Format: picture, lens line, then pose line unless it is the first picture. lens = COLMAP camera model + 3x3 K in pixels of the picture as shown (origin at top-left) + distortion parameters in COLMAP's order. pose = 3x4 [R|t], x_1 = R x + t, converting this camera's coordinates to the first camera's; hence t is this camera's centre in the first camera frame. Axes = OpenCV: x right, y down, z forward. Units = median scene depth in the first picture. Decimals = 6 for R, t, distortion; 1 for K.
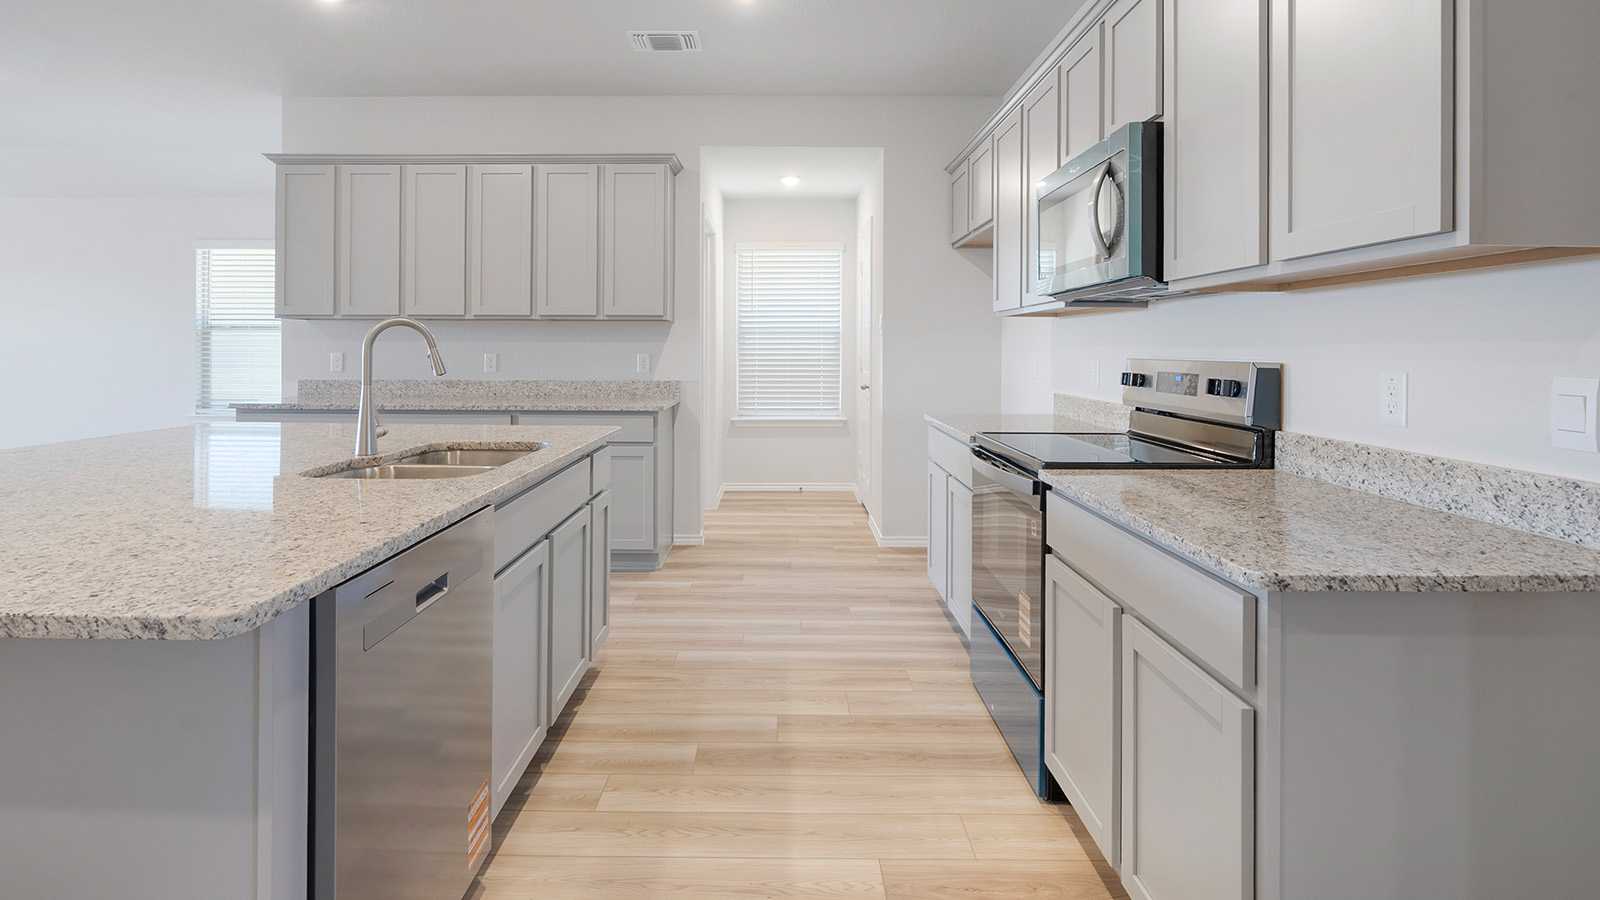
lens RADIAL K [[773.5, 0, 780.9], [0, 773.5, 347.3], [0, 0, 1]] dist [-0.010633, 0.000933]
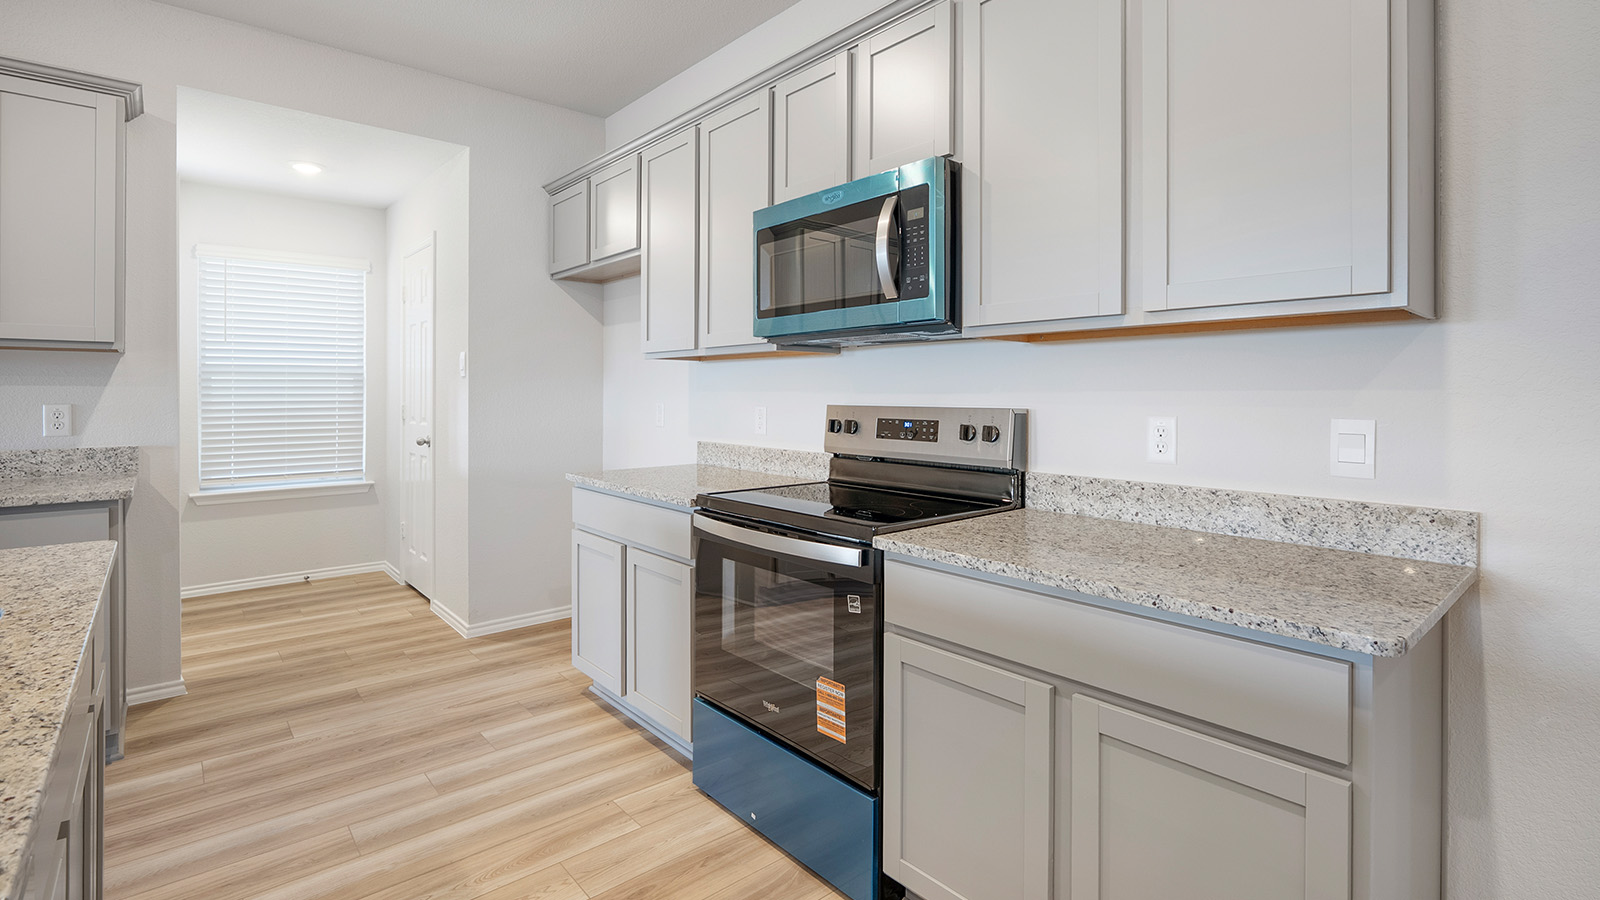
lens RADIAL K [[739.4, 0, 799.6], [0, 739.4, 394.7], [0, 0, 1]] dist [-0.008576, 0.000262]
pose [[0.752365, -0.003532, 0.658737, -0.223832], [0.000275, 0.999987, 0.005047, -0.003833], [-0.658747, -0.003616, 0.752356, 0.354813]]
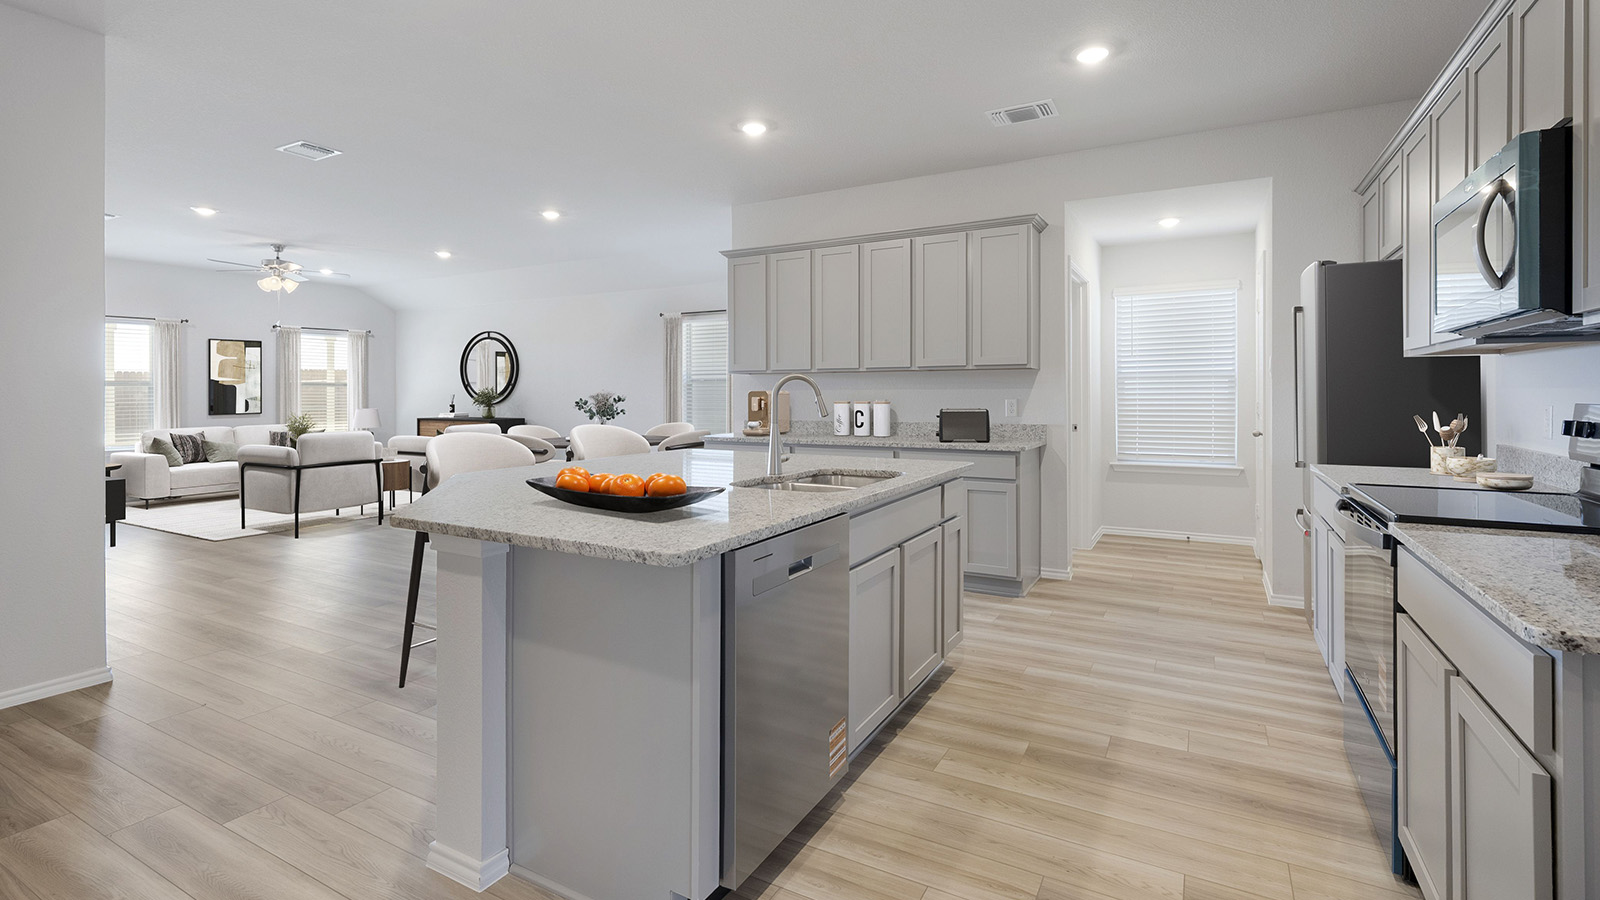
lens RADIAL K [[736.1, 0, 793.8], [0, 736.1, 393.8], [0, 0, 1]] dist [0.001673, 0.000093]
pose [[0.873608, -0.006576, -0.486586, 0.114110], [0.007410, 0.999973, -0.000211, -0.002431], [0.486574, -0.003421, 0.873633, -0.110642]]
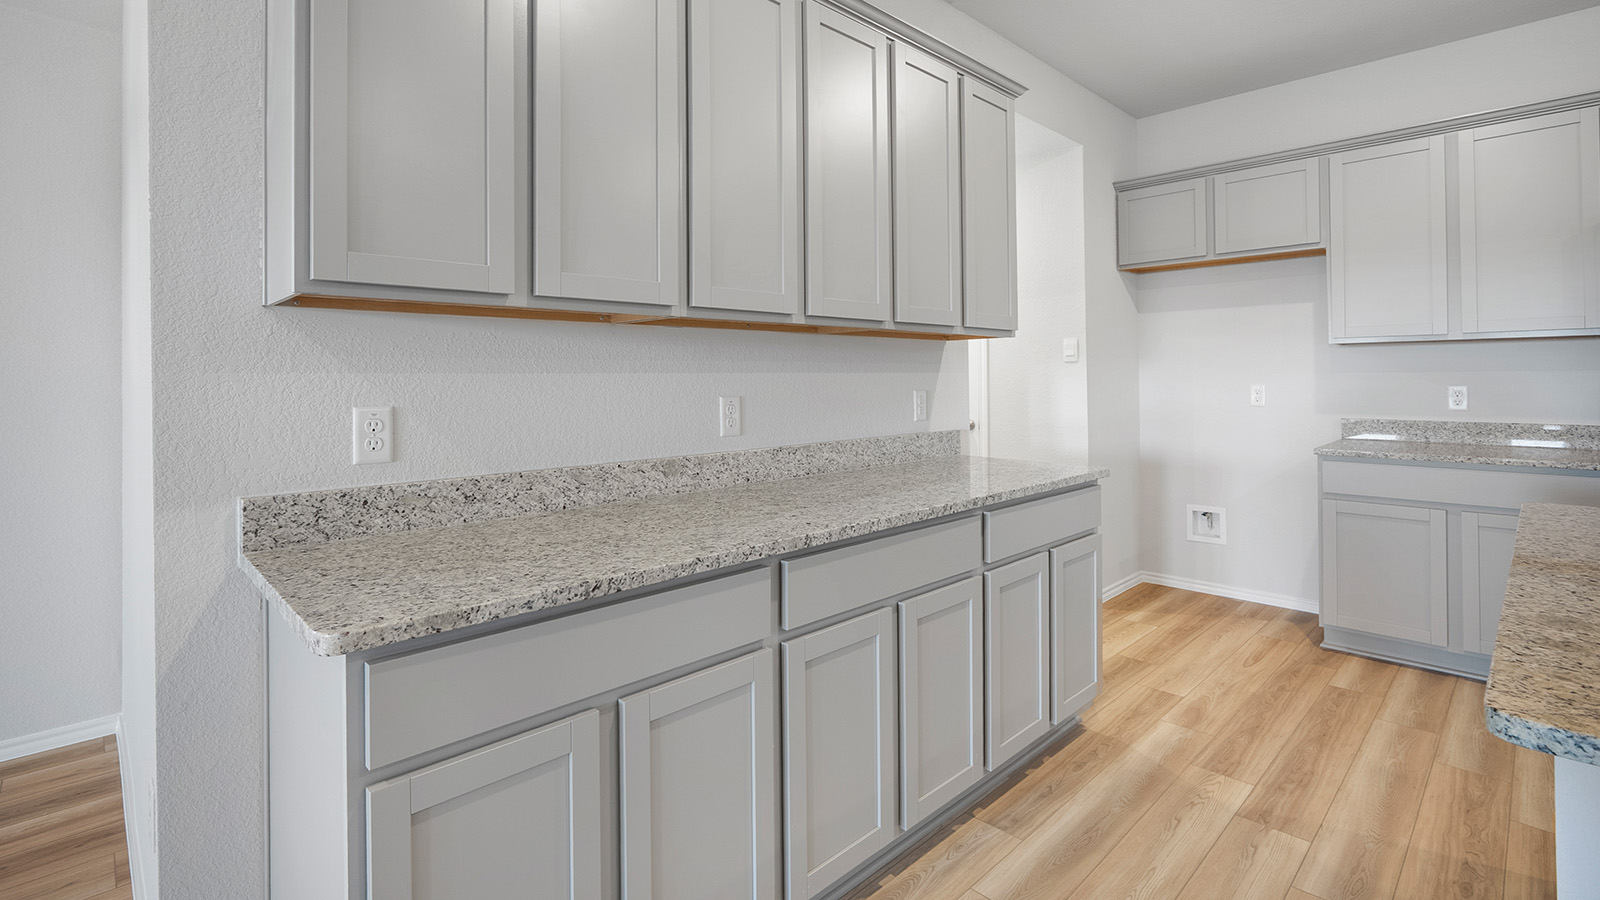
lens RADIAL K [[739.4, 0, 799.6], [0, 739.4, 394.7], [0, 0, 1]] dist [-0.008576, 0.000262]
pose [[0.710052, -0.024048, 0.703739, -1.259255], [0.012425, 0.999689, 0.021626, -0.004183], [-0.704040, -0.006612, 0.710129, 1.214934]]
